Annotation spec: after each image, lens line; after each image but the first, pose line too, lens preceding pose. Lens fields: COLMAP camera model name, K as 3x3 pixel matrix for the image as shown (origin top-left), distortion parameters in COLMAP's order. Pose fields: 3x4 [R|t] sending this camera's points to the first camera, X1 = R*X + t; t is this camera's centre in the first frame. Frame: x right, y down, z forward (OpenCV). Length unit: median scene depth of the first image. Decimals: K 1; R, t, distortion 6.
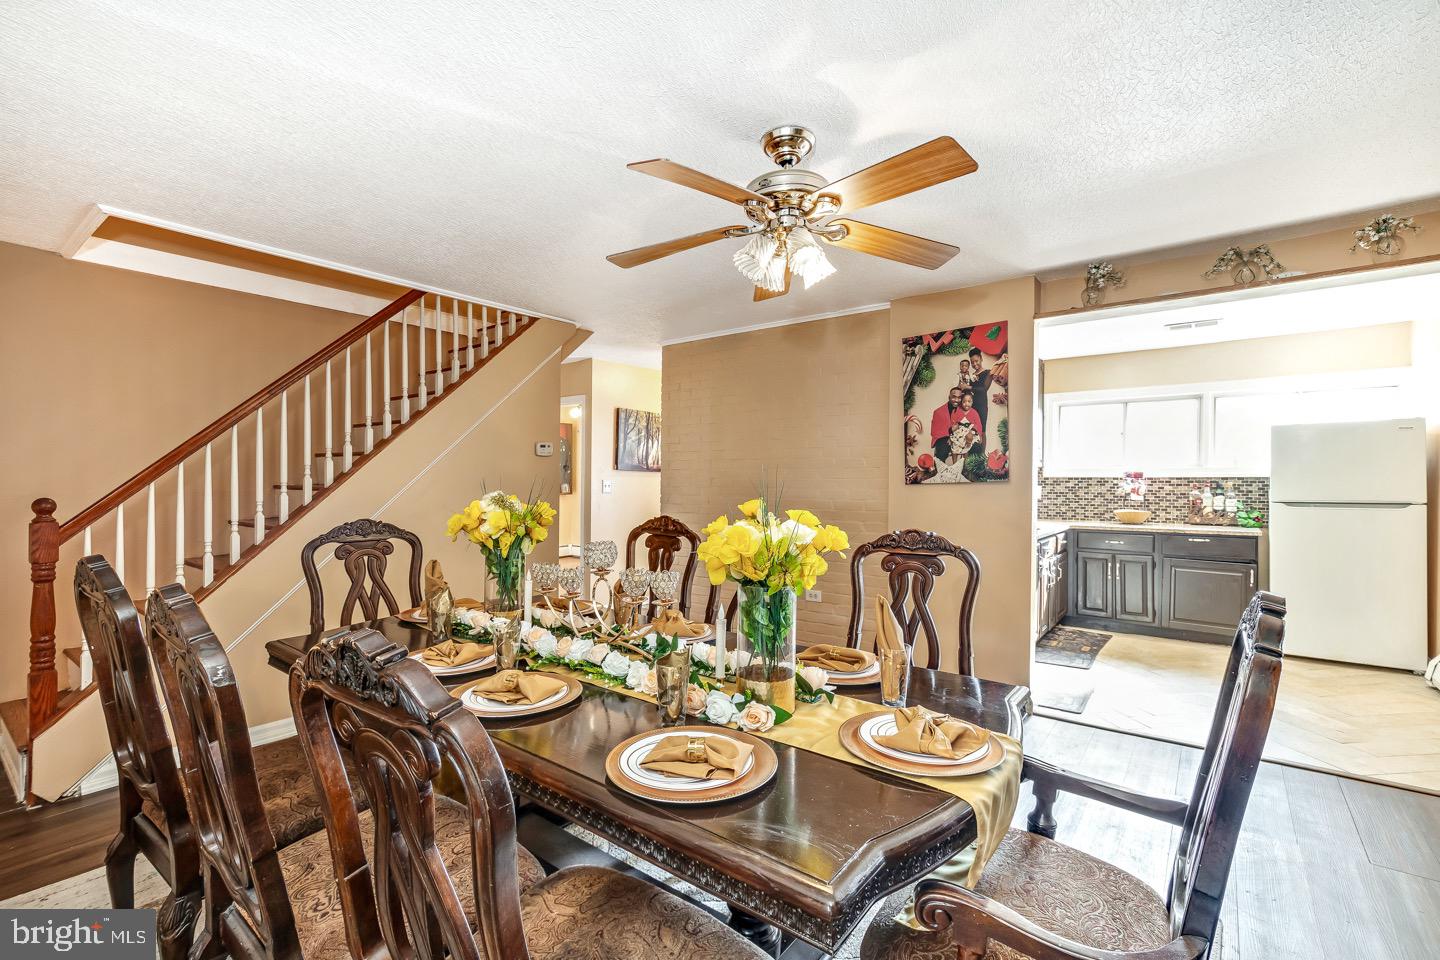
lens RADIAL K [[623.8, 0, 737.2], [0, 623.8, 480.8], [0, 0, 1]] dist [0.003313, 0.000496]
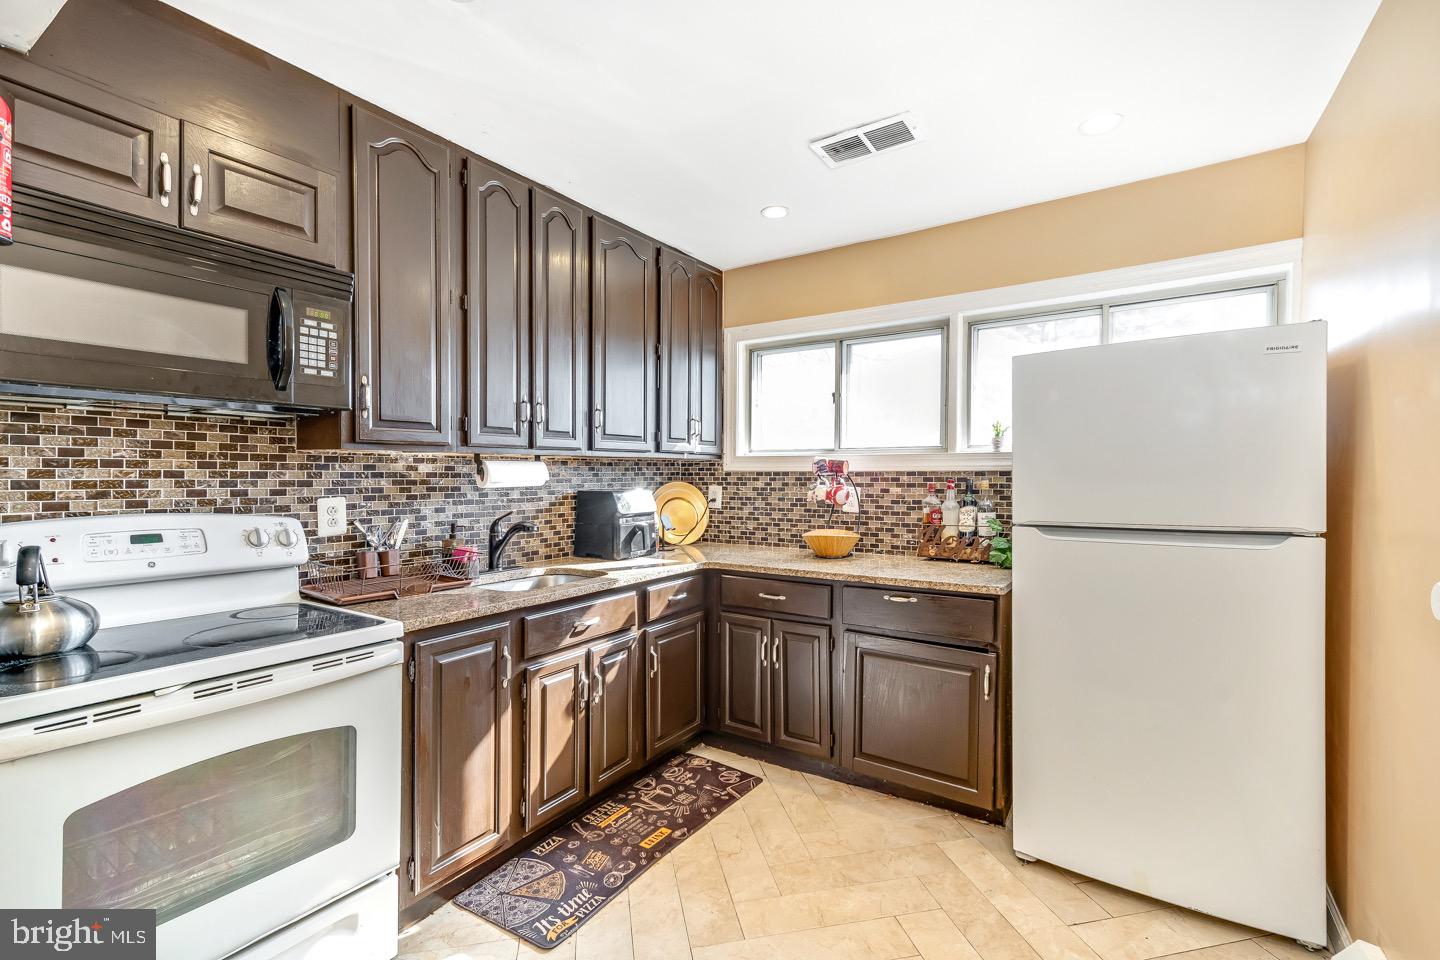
lens RADIAL K [[623.8, 0, 737.2], [0, 623.8, 480.8], [0, 0, 1]] dist [0.003313, 0.000496]
pose [[0.996419, 0.000178, 0.084550, 0.513796], [-0.000637, 0.999985, 0.005397, -0.000248], [-0.084548, -0.005432, 0.996405, 0.470781]]
